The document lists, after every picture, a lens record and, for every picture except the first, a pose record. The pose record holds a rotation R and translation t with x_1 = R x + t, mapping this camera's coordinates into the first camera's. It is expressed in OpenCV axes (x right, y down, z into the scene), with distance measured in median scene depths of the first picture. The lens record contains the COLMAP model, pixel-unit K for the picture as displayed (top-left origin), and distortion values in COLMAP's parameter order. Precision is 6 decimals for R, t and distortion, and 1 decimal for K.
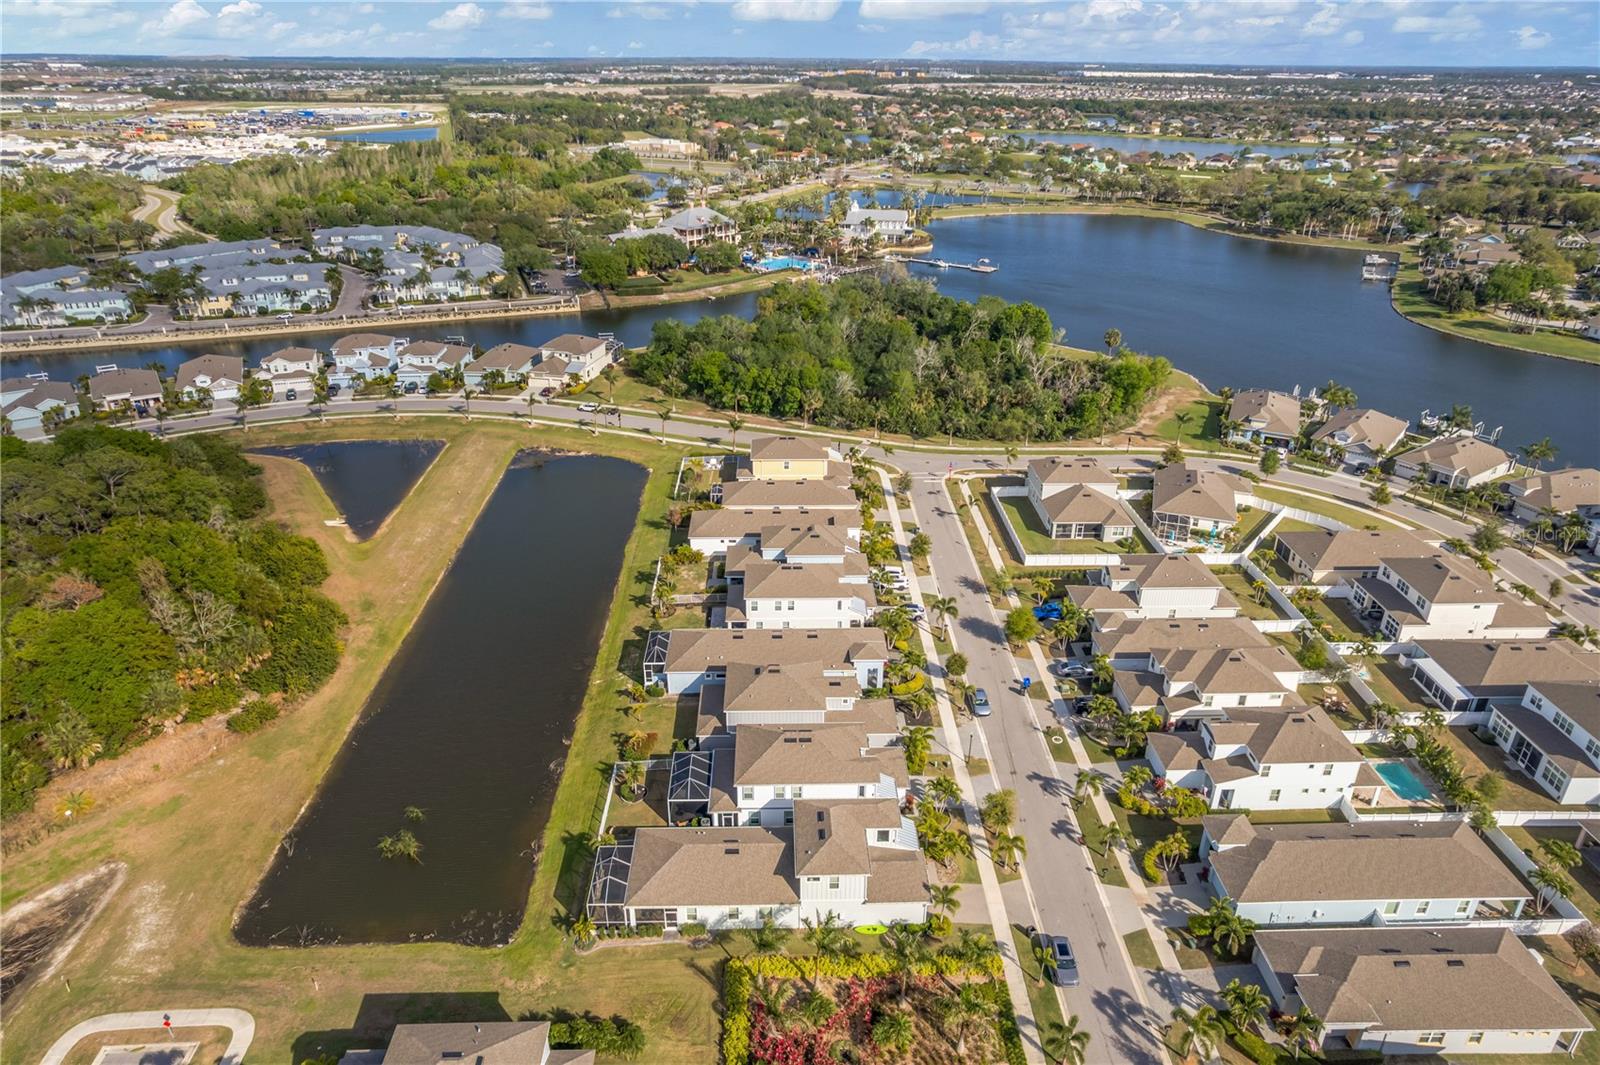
lens RADIAL K [[1023.8, 0, 803.3], [0, 1023.8, 530.8], [0, 0, 1]] dist [-0.074067, 0.066986]
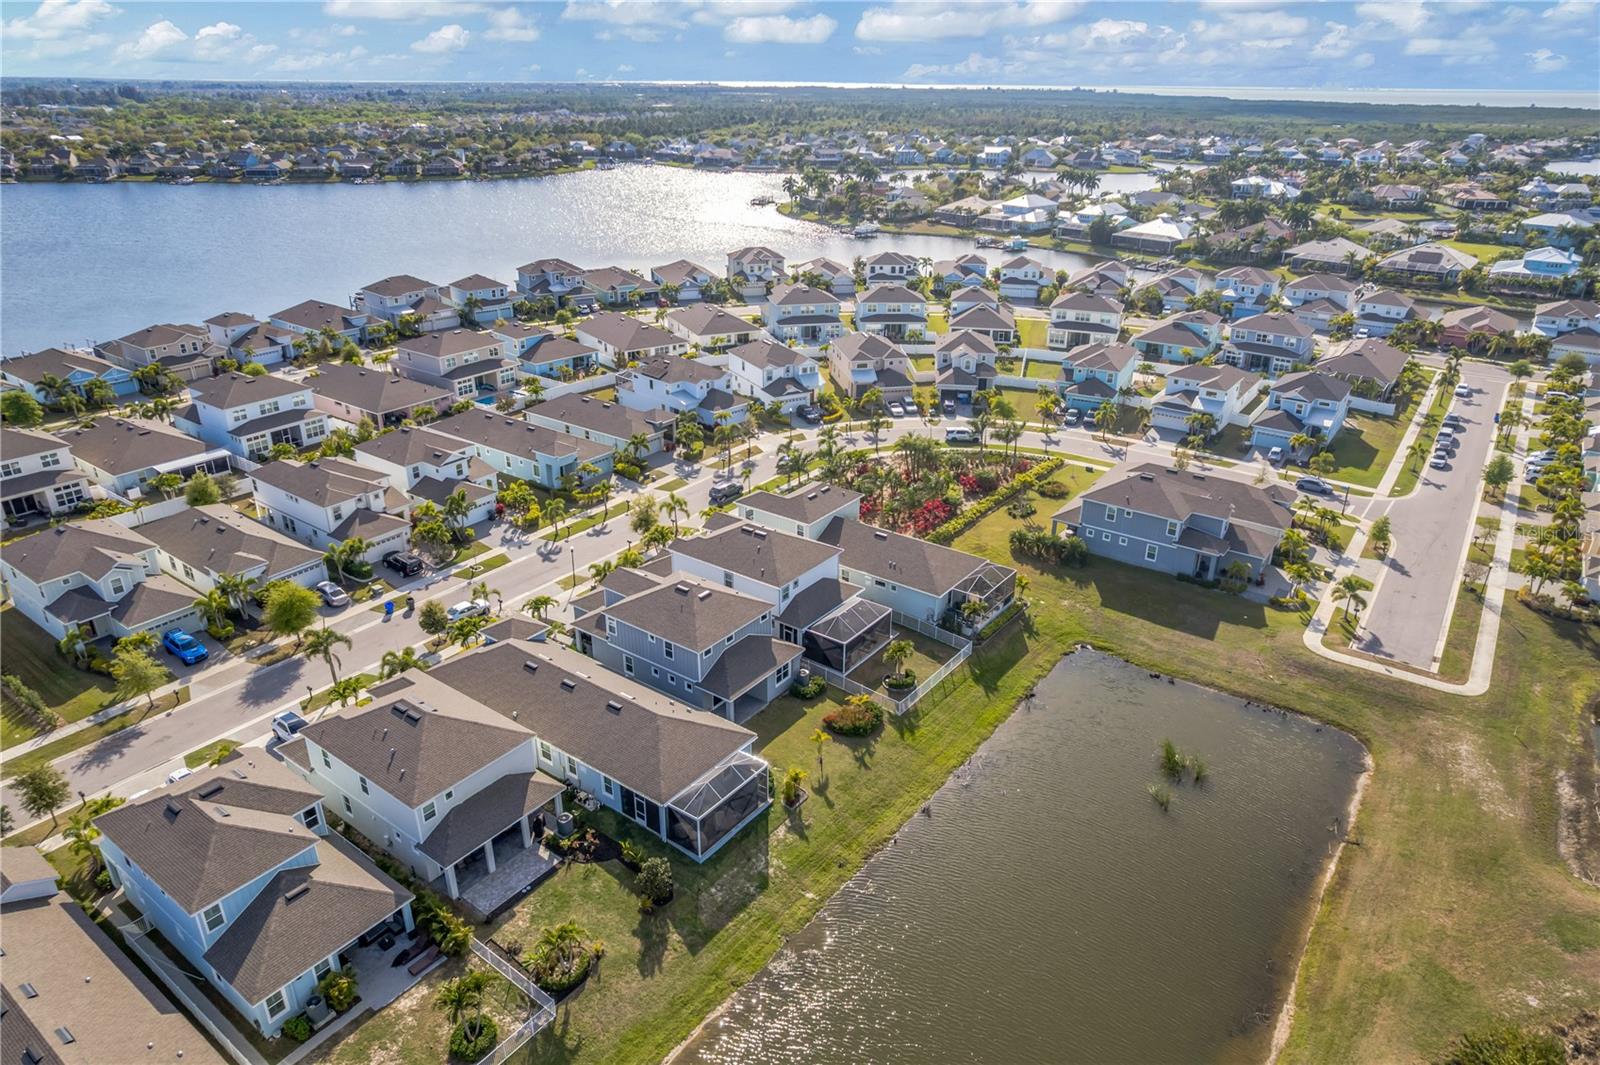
lens RADIAL K [[1023.8, 0, 803.5], [0, 1023.8, 518.2], [0, 0, 1]] dist [-0.074067, 0.066986]
pose [[-0.790008, -0.256240, 0.556981, -0.271435], [0.248975, 0.696107, 0.673384, -0.208624], [-0.560267, 0.670653, -0.486133, 0.694385]]
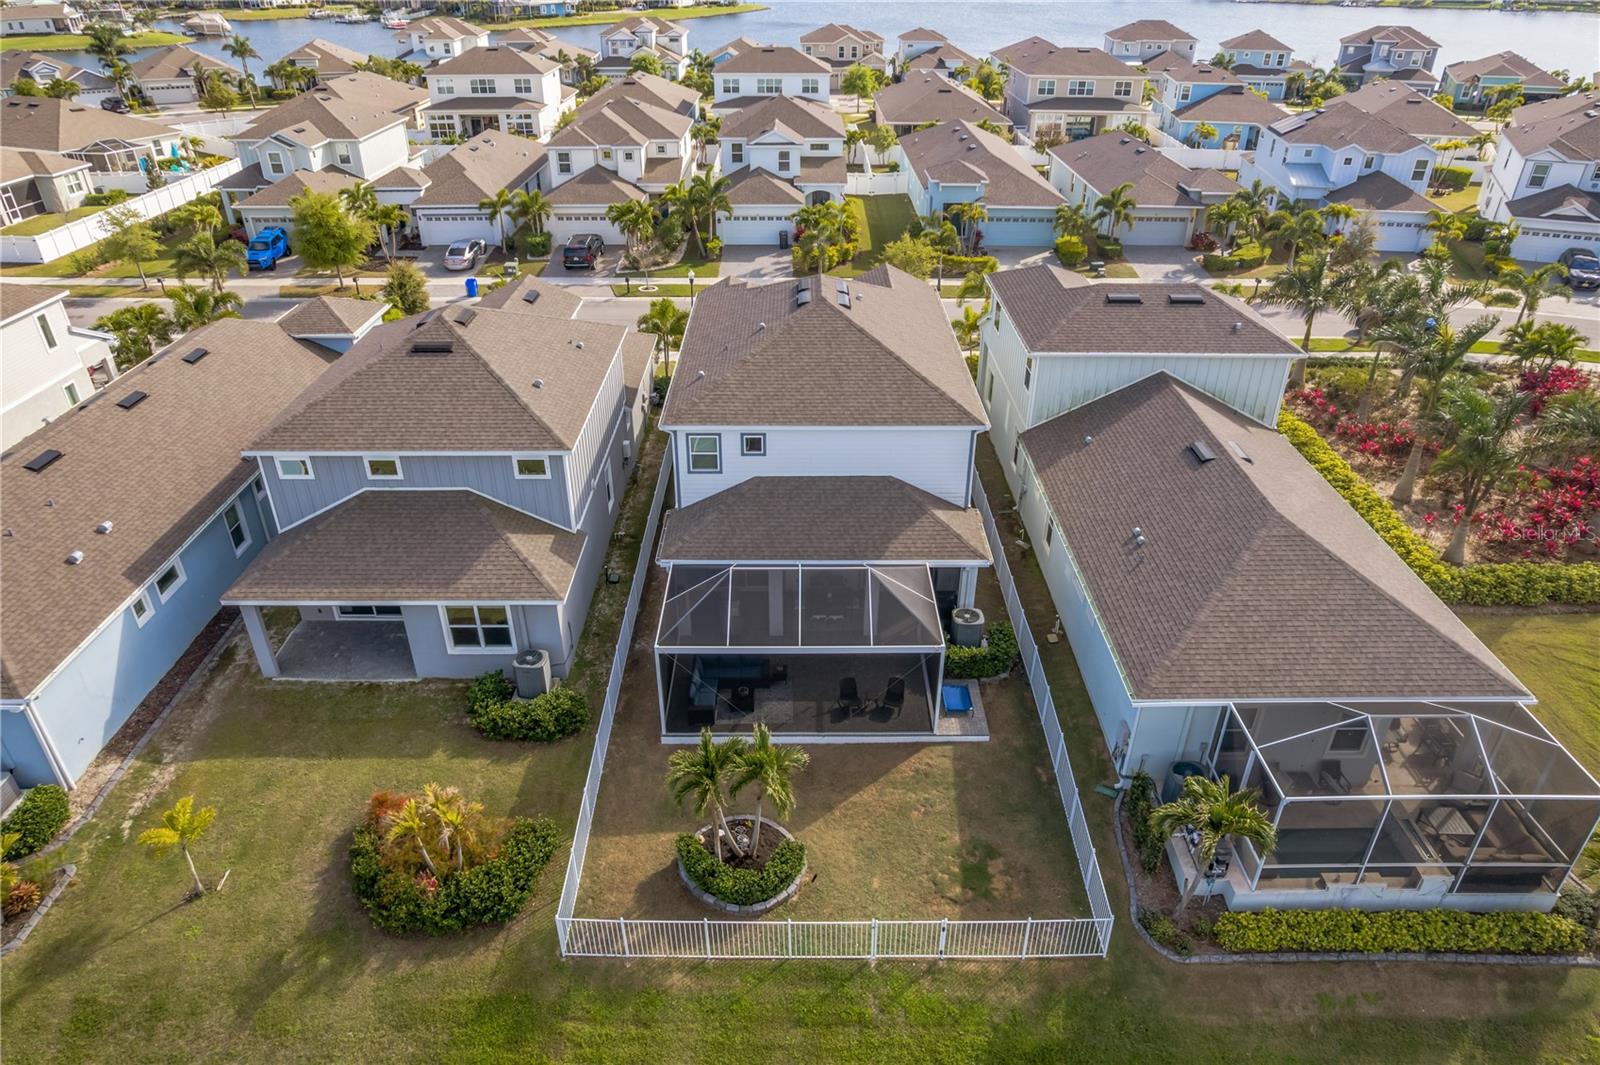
lens RADIAL K [[1023.8, 0, 806.4], [0, 1023.8, 528.8], [0, 0, 1]] dist [-0.074067, 0.066986]
pose [[0.019812, -0.508445, 0.860867, -0.167888], [0.423204, 0.784359, 0.453519, 0.050355], [-0.905818, 0.355337, 0.230715, 0.464310]]
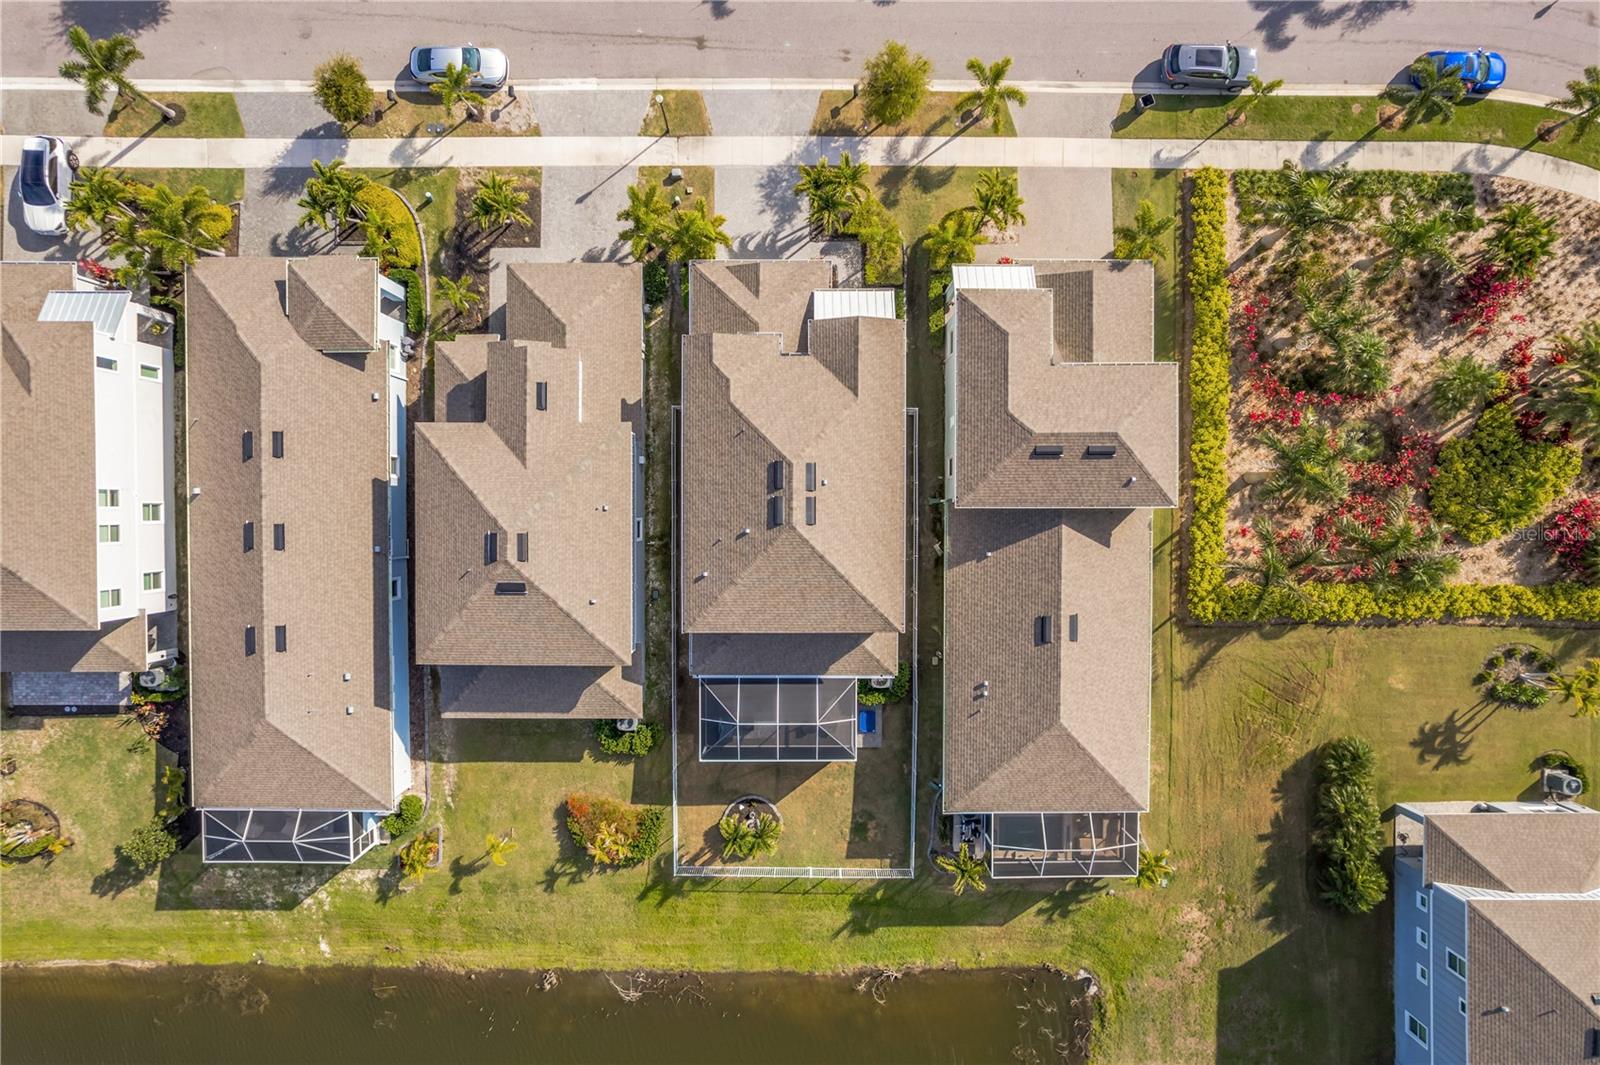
lens RADIAL K [[1023.8, 0, 806.3], [0, 1023.8, 526.7], [0, 0, 1]] dist [-0.074067, 0.066986]
pose [[0.027962, -0.999230, -0.027516, -0.003367], [0.421794, -0.013162, 0.906596, -0.092414], [-0.906260, -0.036956, 0.421101, 0.395808]]
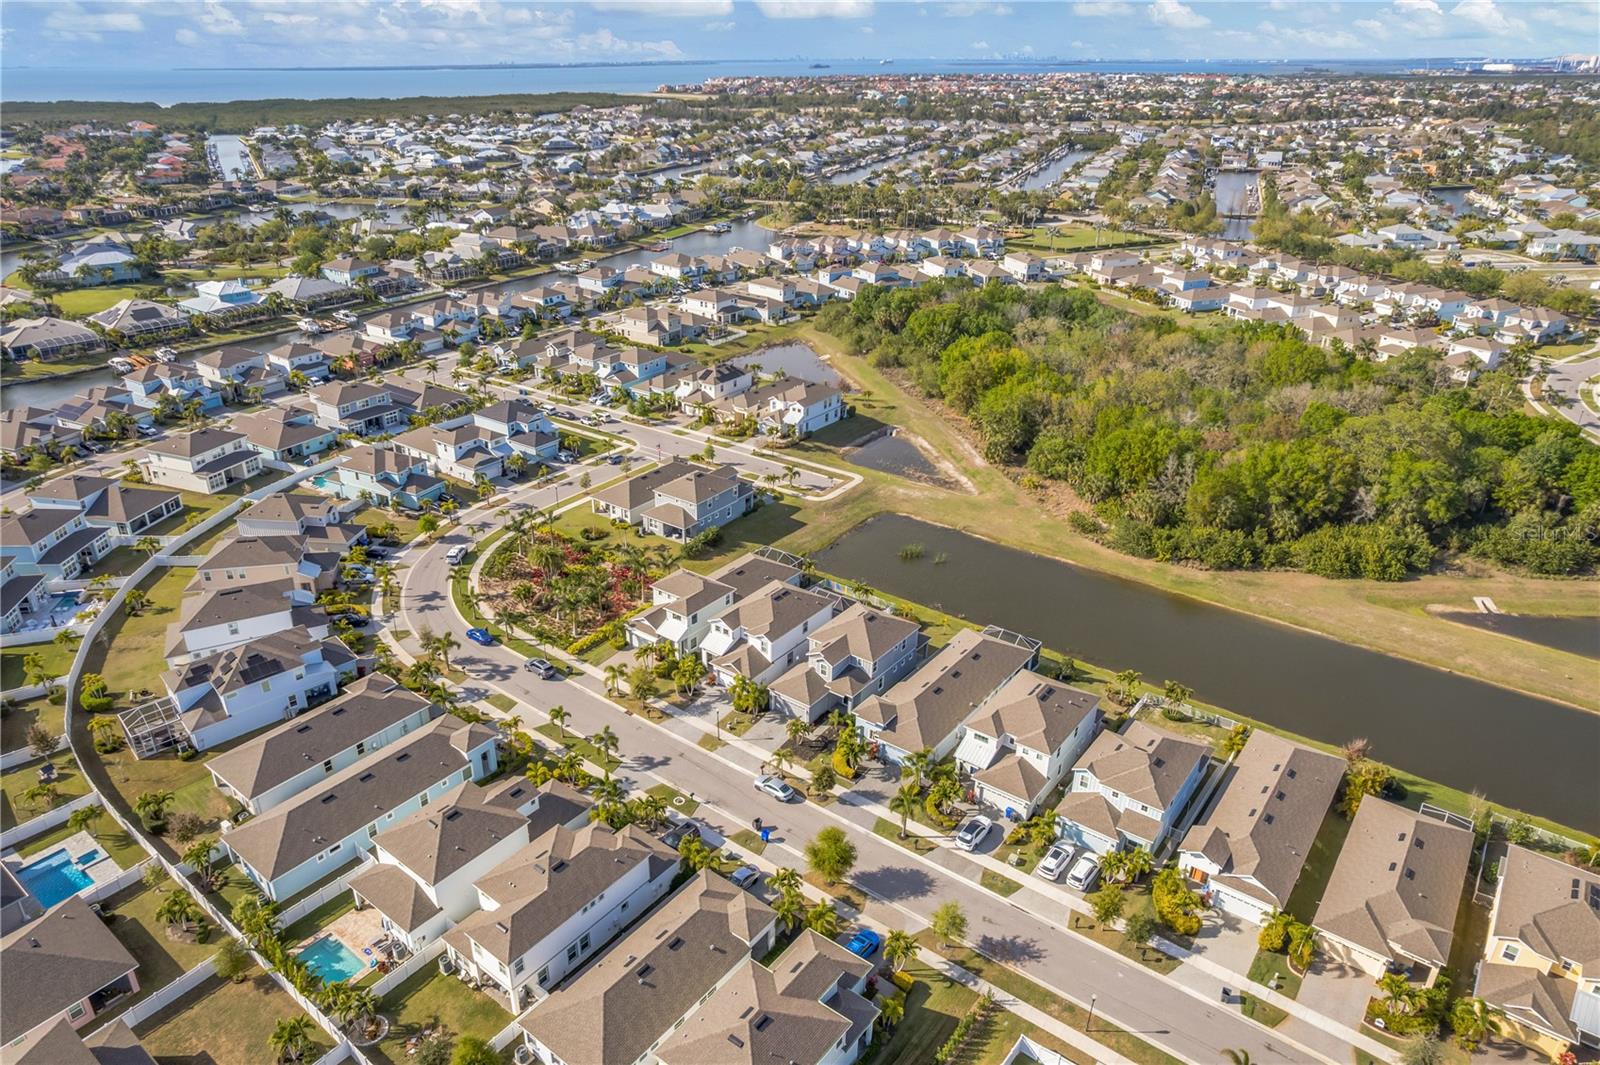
lens RADIAL K [[1023.8, 0, 784.4], [0, 1023.8, 533.0], [0, 0, 1]] dist [-0.074067, 0.066986]
pose [[-0.637336, 0.325426, -0.698499, 0.423631], [-0.326870, 0.706690, 0.627490, -0.327963], [0.697824, 0.628241, -0.344027, 0.684676]]
